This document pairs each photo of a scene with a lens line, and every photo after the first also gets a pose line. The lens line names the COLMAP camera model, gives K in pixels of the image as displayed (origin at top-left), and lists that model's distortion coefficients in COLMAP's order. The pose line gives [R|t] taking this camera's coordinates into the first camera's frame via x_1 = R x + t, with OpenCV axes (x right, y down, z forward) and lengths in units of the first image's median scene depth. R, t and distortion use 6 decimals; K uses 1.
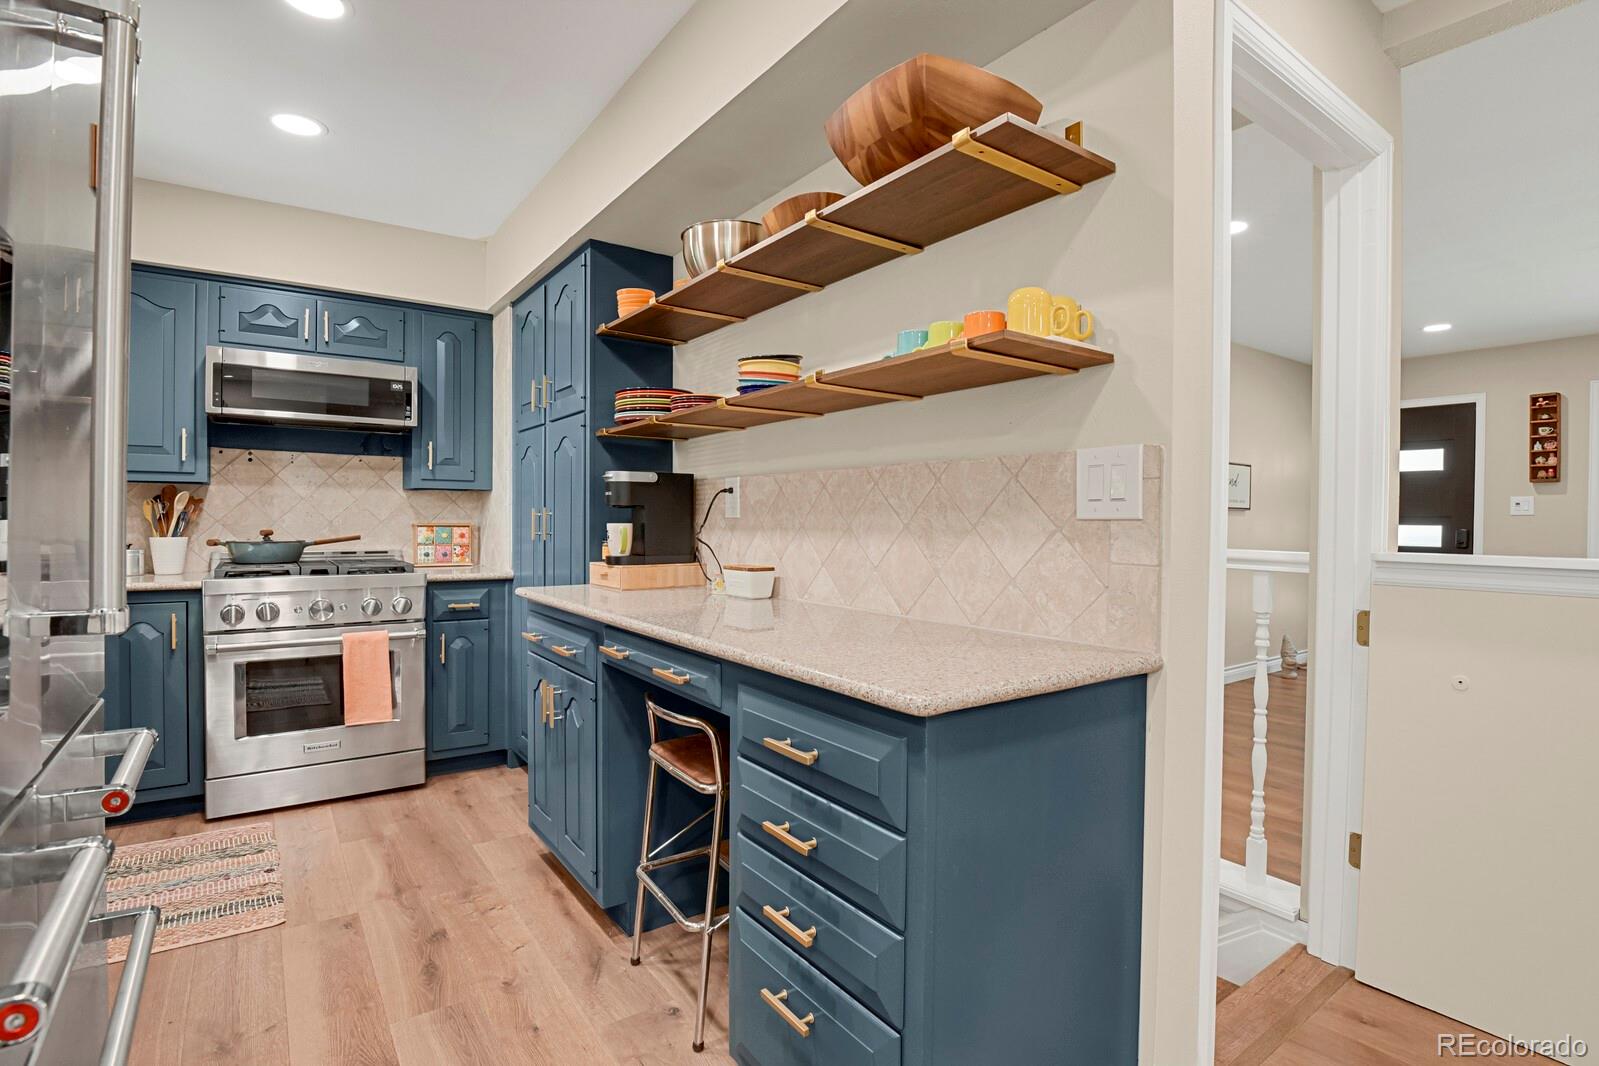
lens RADIAL K [[778.8, 0, 808.2], [0, 778.8, 528.1], [0, 0, 1]] dist [-0.022296, -0.008568]
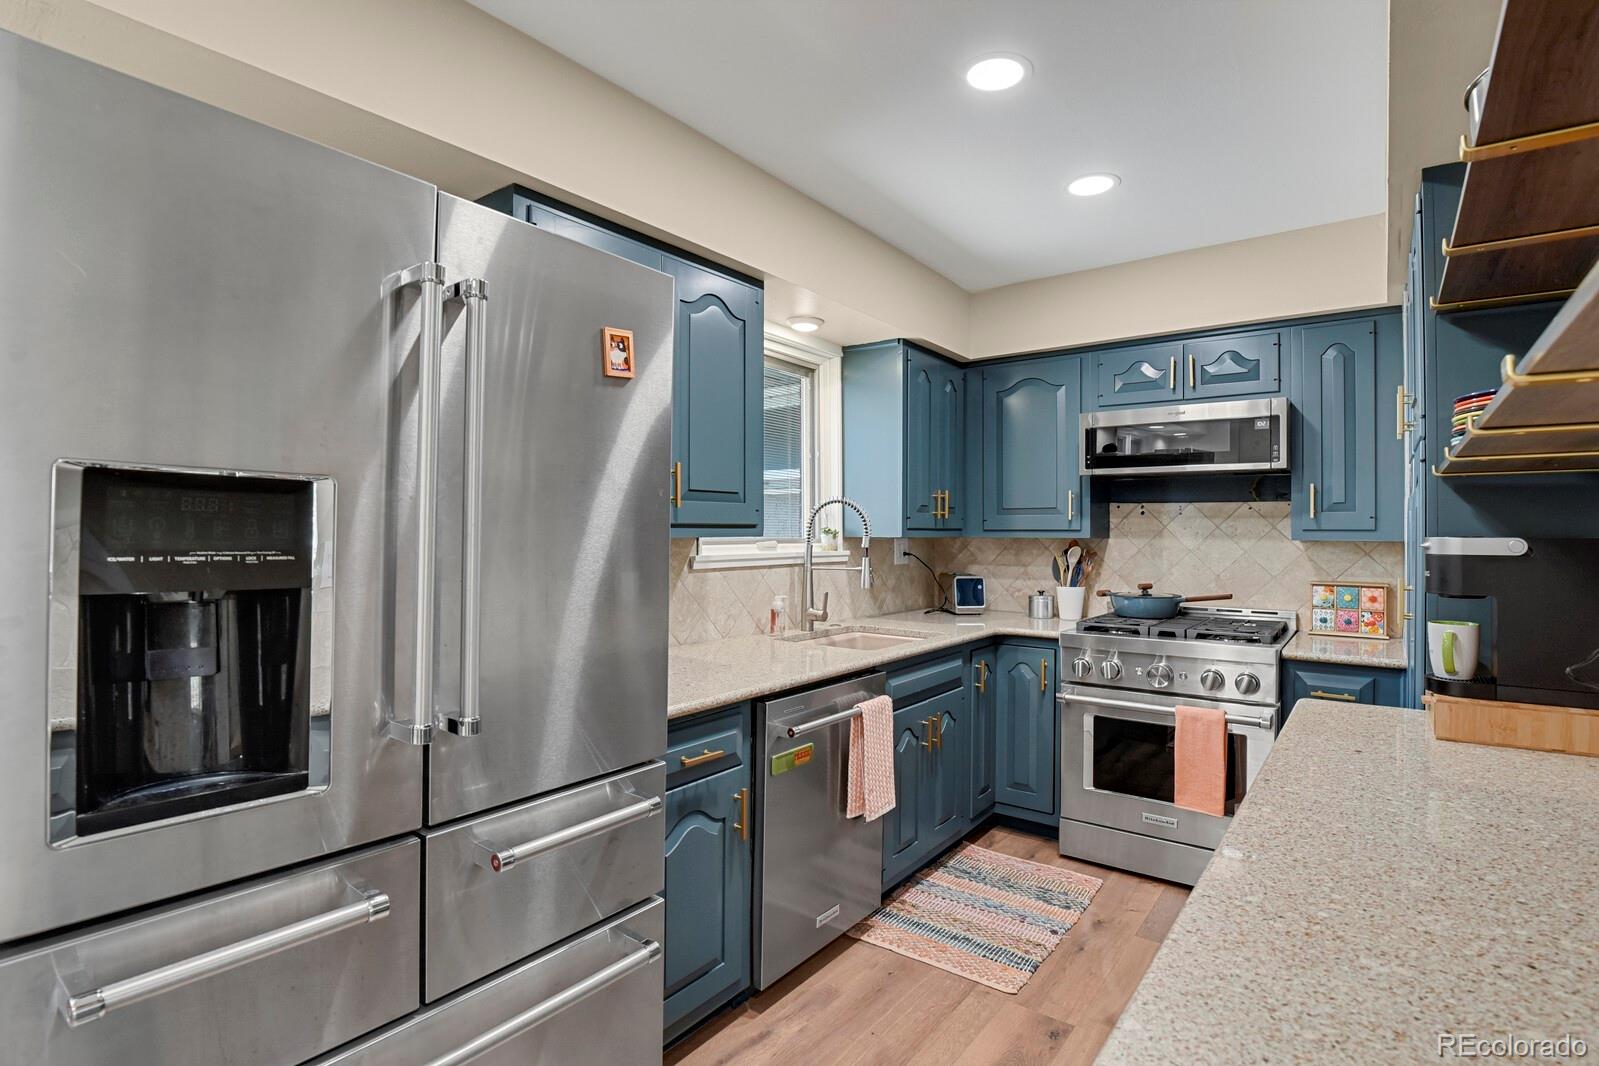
lens RADIAL K [[778.8, 0, 808.2], [0, 778.8, 528.1], [0, 0, 1]] dist [-0.022296, -0.008568]
pose [[0.307323, -0.010804, -0.951544, 0.123902], [-0.013506, 0.999785, -0.015714, -0.047509], [0.951510, 0.017681, 0.307111, 0.261023]]
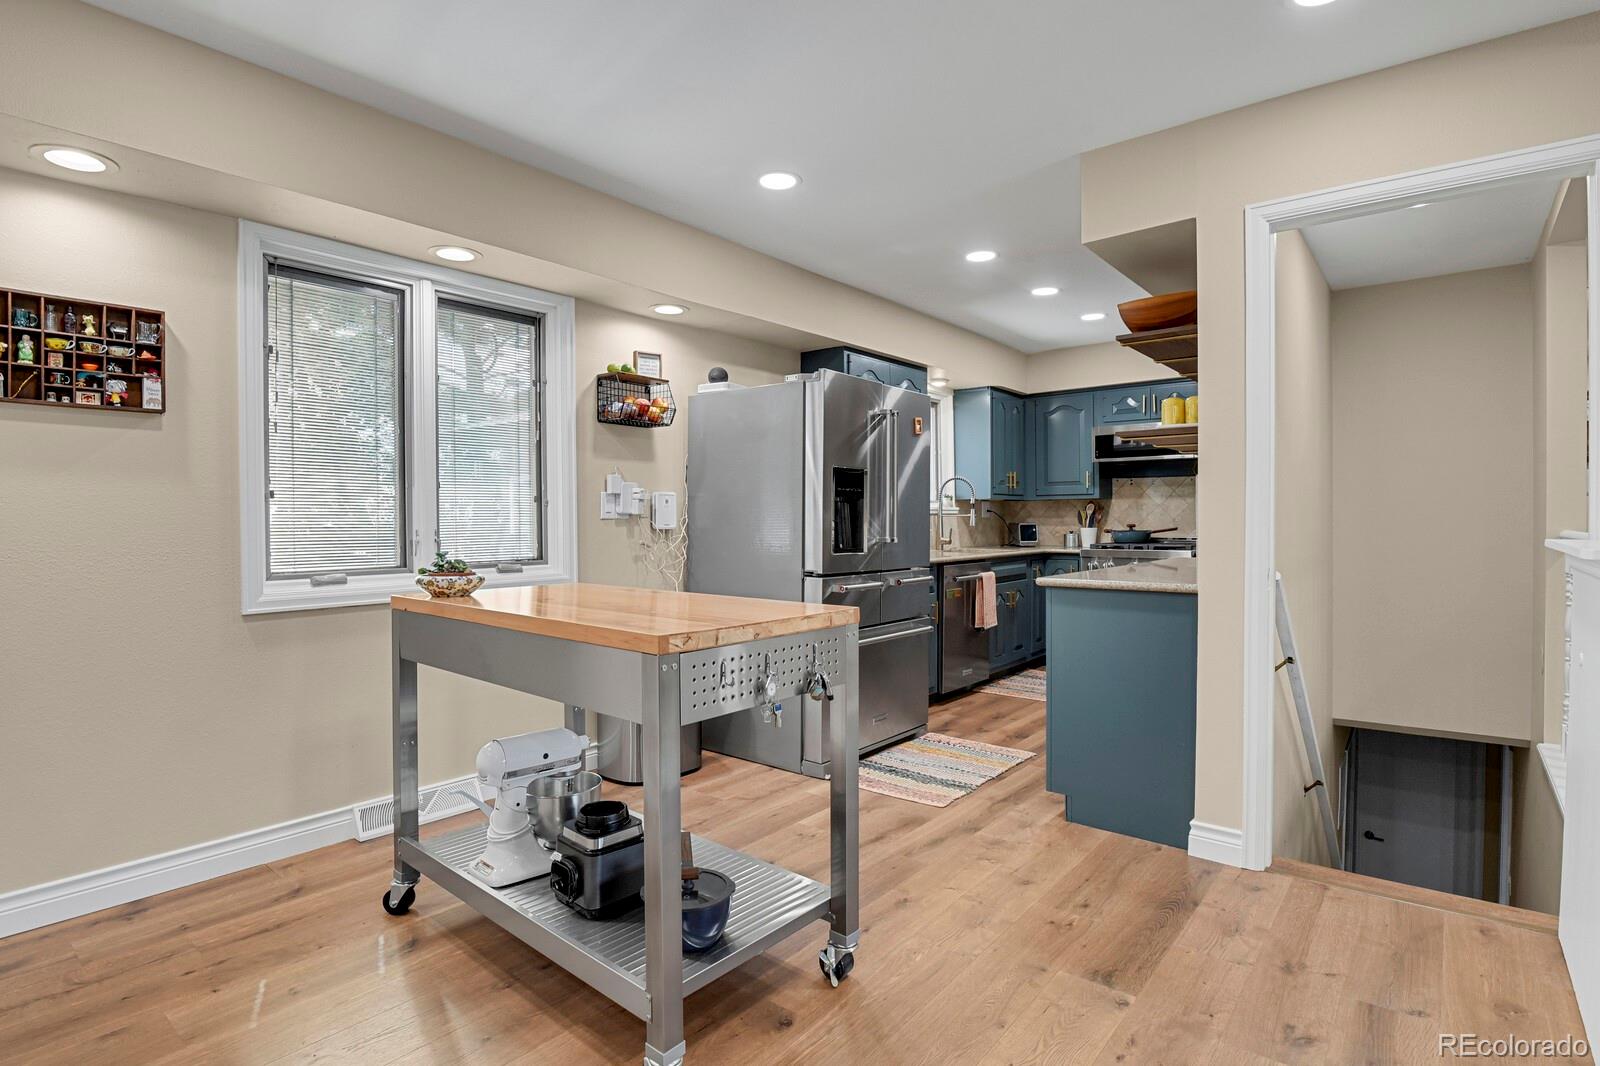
lens RADIAL K [[779.2, 0, 808.7], [0, 779.2, 528.1], [0, 0, 1]] dist [-0.022296, -0.008568]
pose [[0.259267, 0.002612, -0.965802, 0.798652], [-0.002588, 0.999995, 0.002010, 0.009908], [0.965802, 0.001979, 0.259273, -0.167210]]
